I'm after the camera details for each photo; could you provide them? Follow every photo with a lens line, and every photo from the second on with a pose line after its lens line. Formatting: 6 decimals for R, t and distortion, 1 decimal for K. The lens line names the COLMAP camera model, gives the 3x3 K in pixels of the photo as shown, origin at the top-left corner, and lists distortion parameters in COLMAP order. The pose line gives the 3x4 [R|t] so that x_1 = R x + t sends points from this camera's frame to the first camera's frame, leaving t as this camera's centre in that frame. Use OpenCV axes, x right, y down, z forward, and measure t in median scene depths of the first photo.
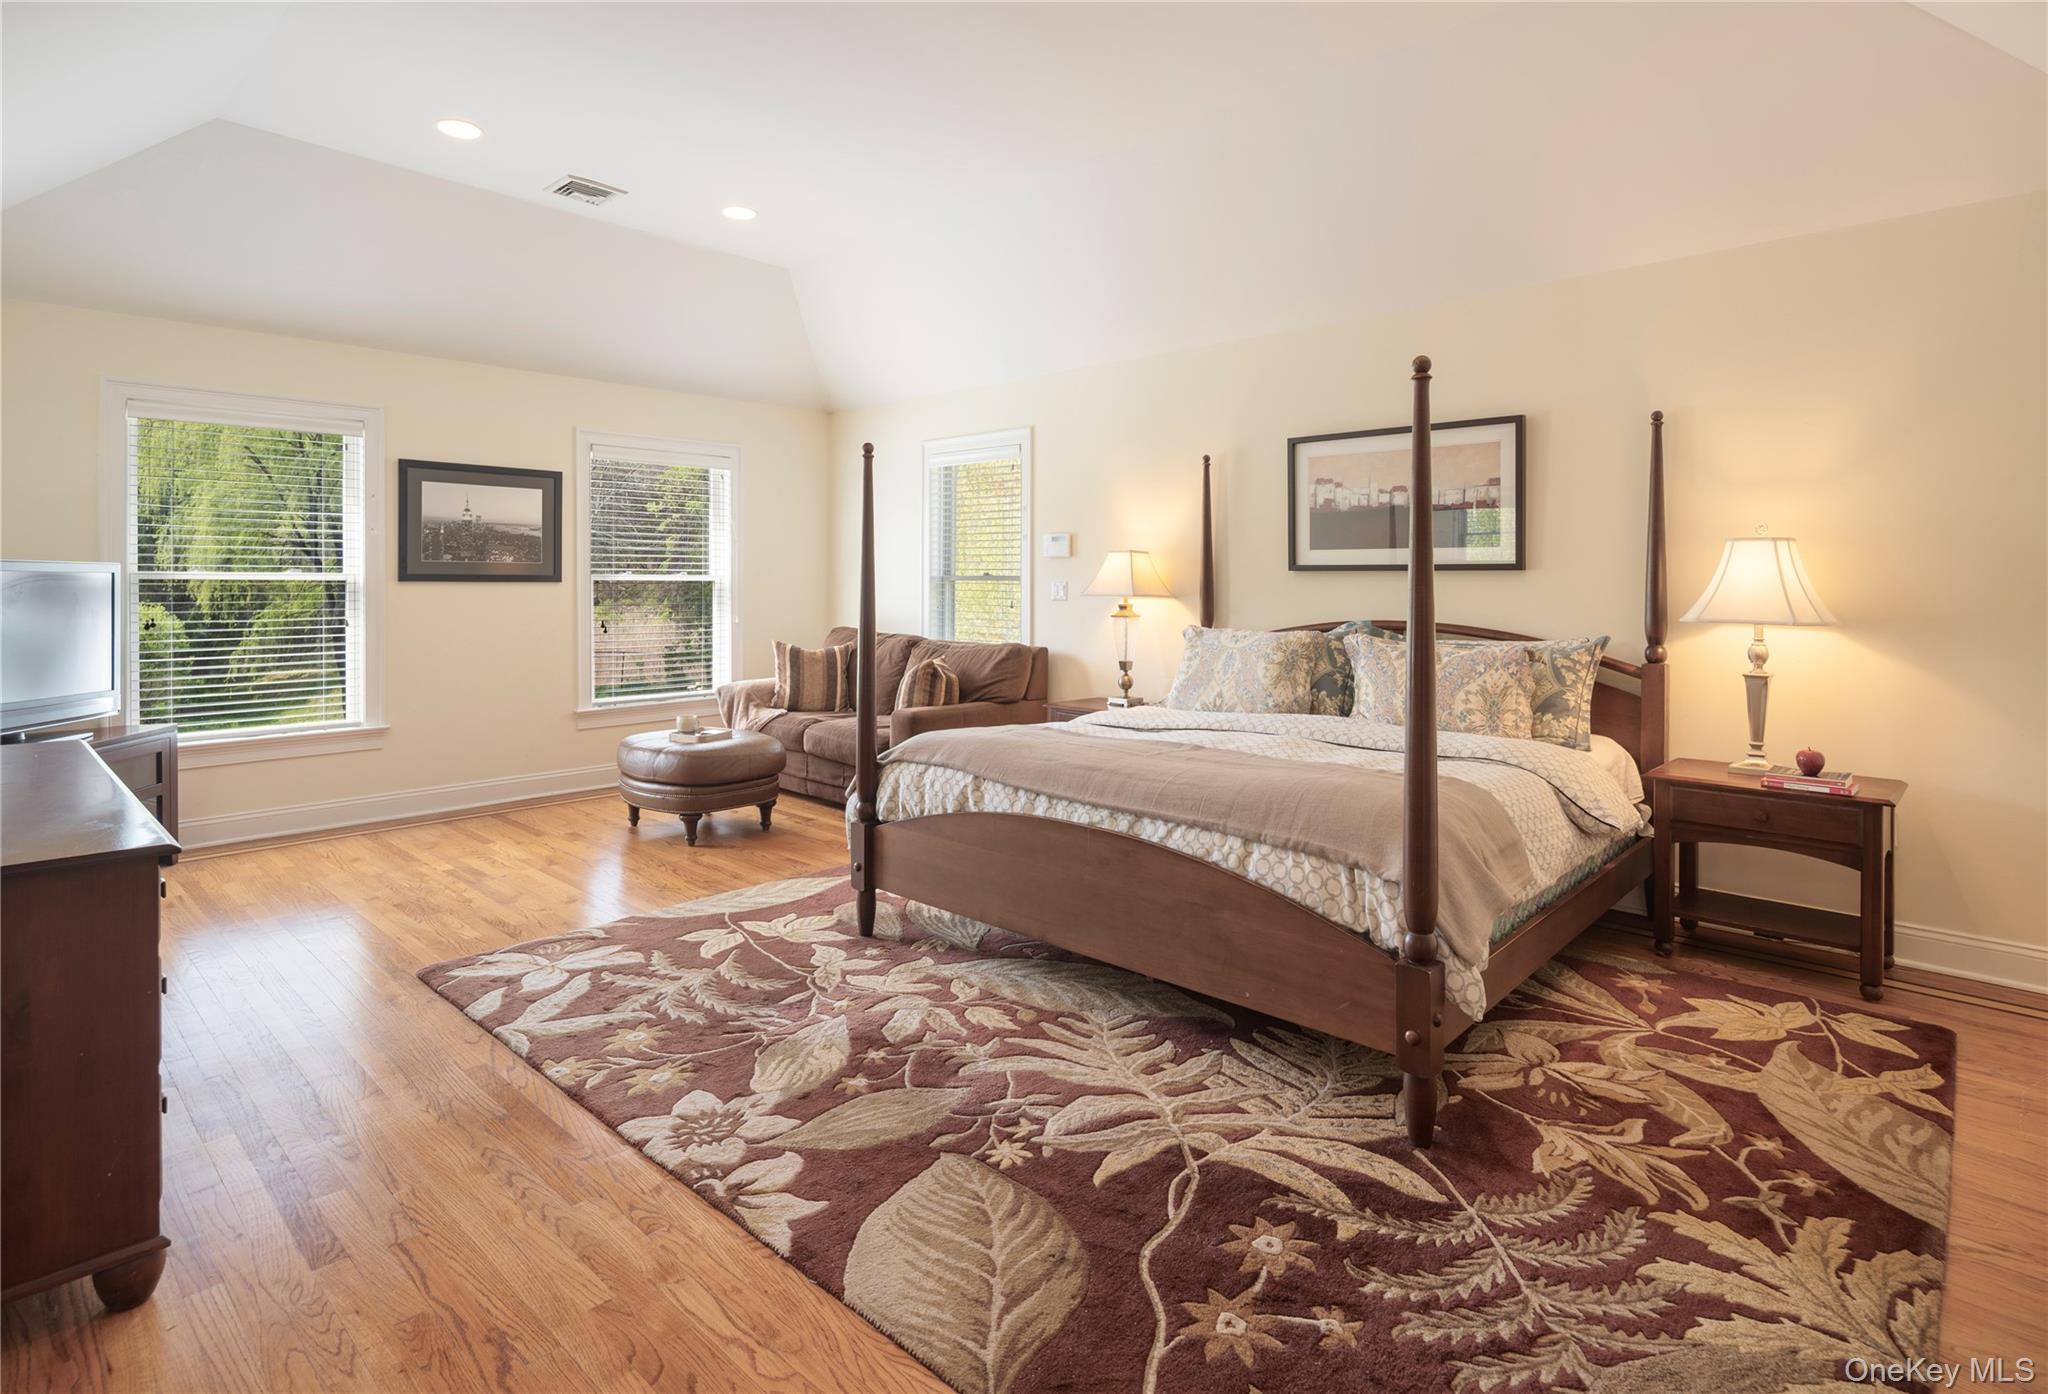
lens RADIAL K [[1017.7, 0, 1036.3], [0, 1017.7, 577.5], [0, 0, 1]] dist [0.001766, -0.000074]
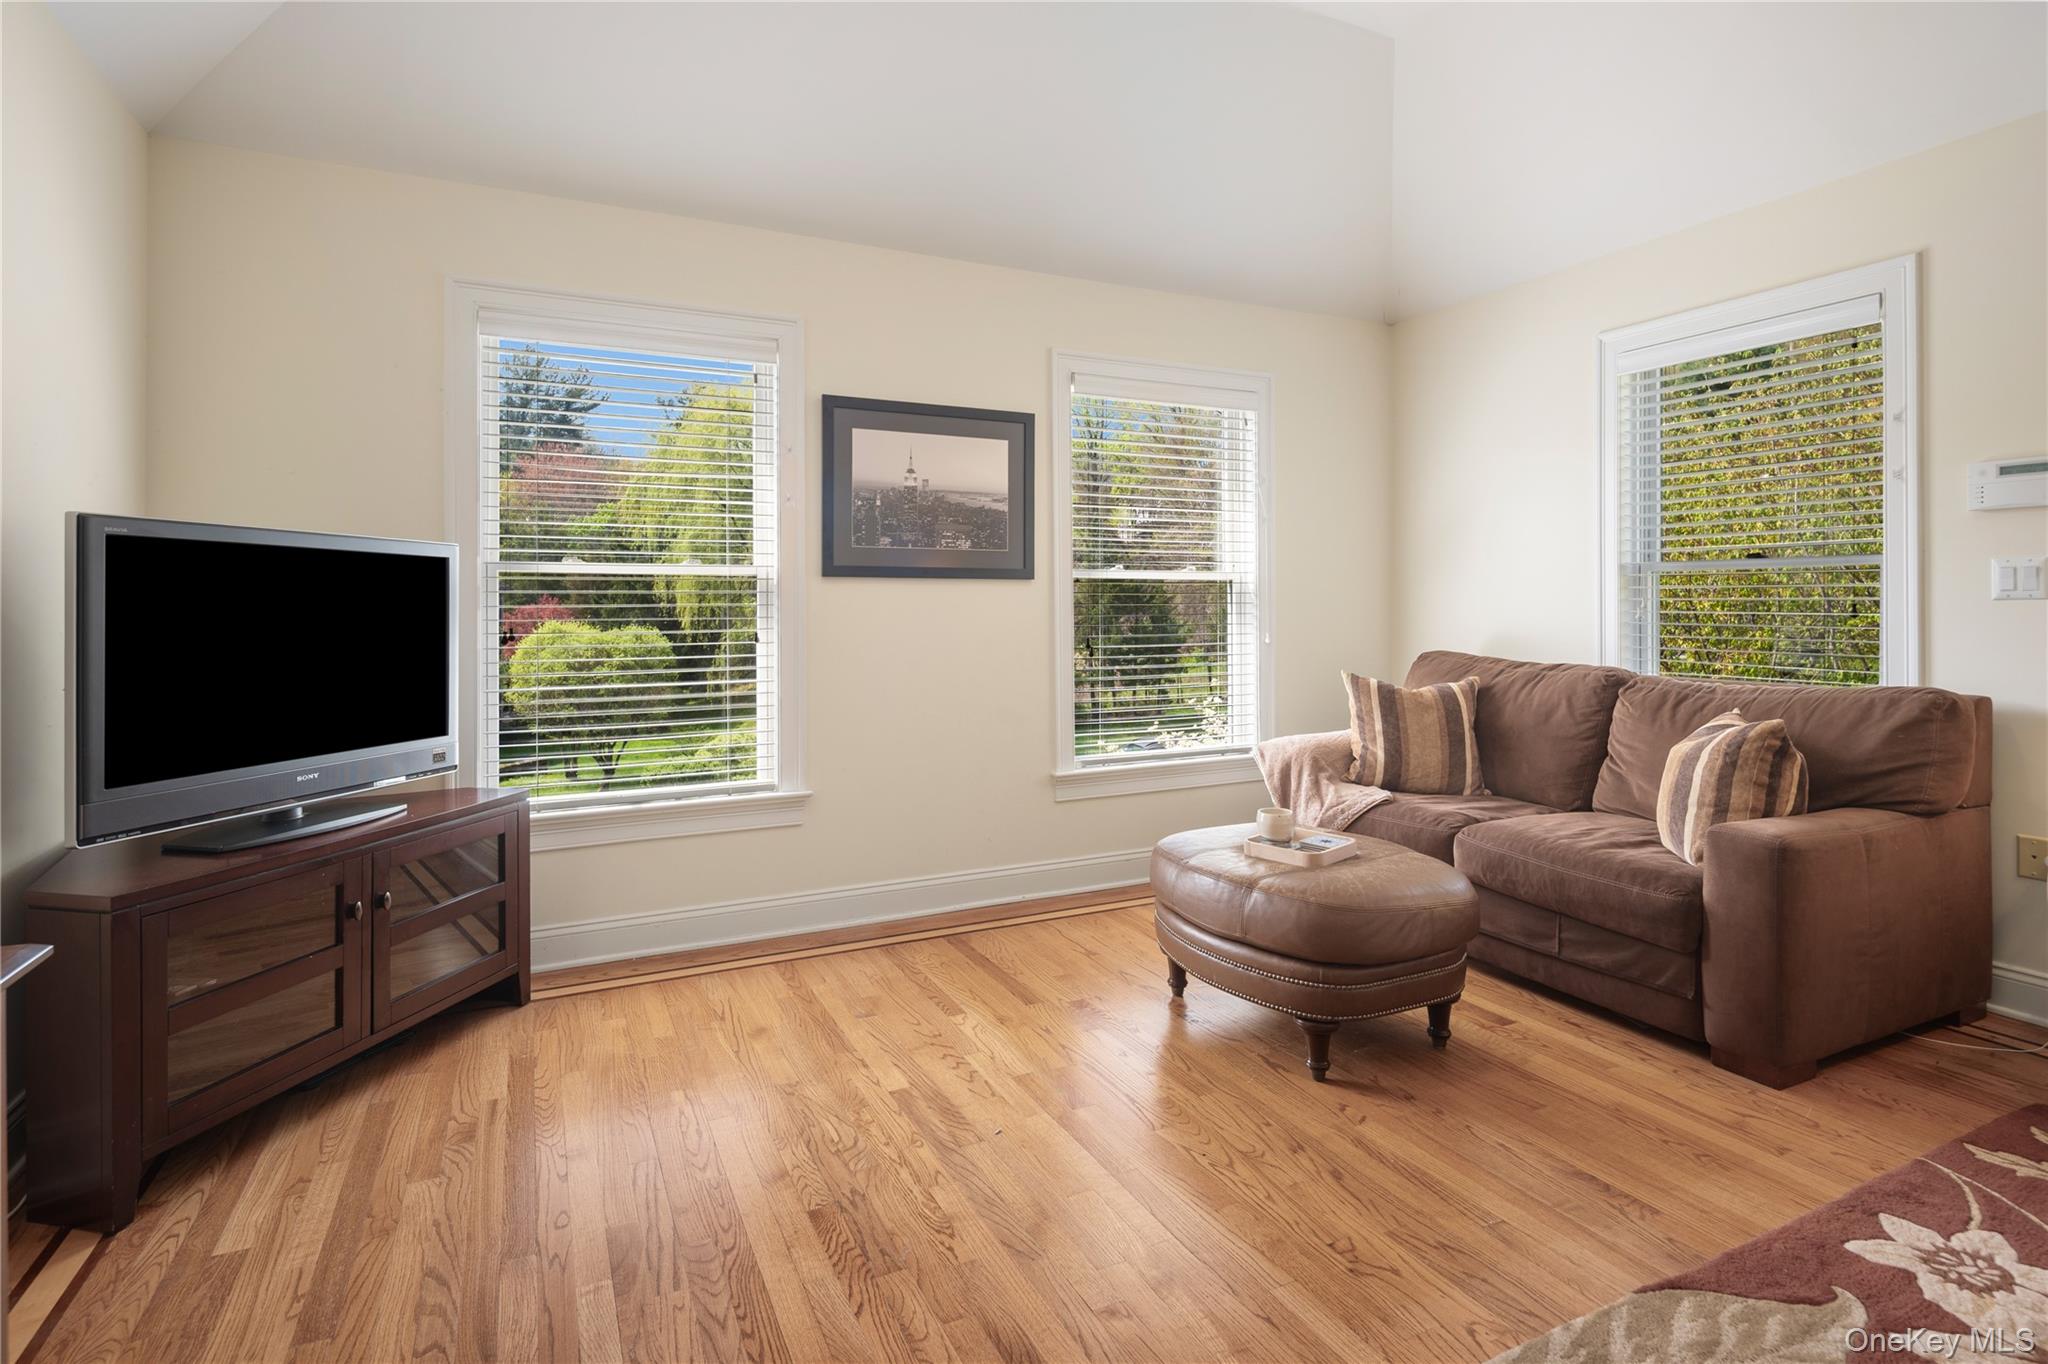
lens RADIAL K [[1012.6, 0, 1026.6], [0, 1012.6, 572.9], [0, 0, 1]] dist [0.016919, 0.000028]
pose [[0.934336, -0.018006, -0.355939, -0.251780], [0.007418, 0.999489, -0.031087, 0.022652], [0.356317, 0.026406, 0.933992, 0.406149]]
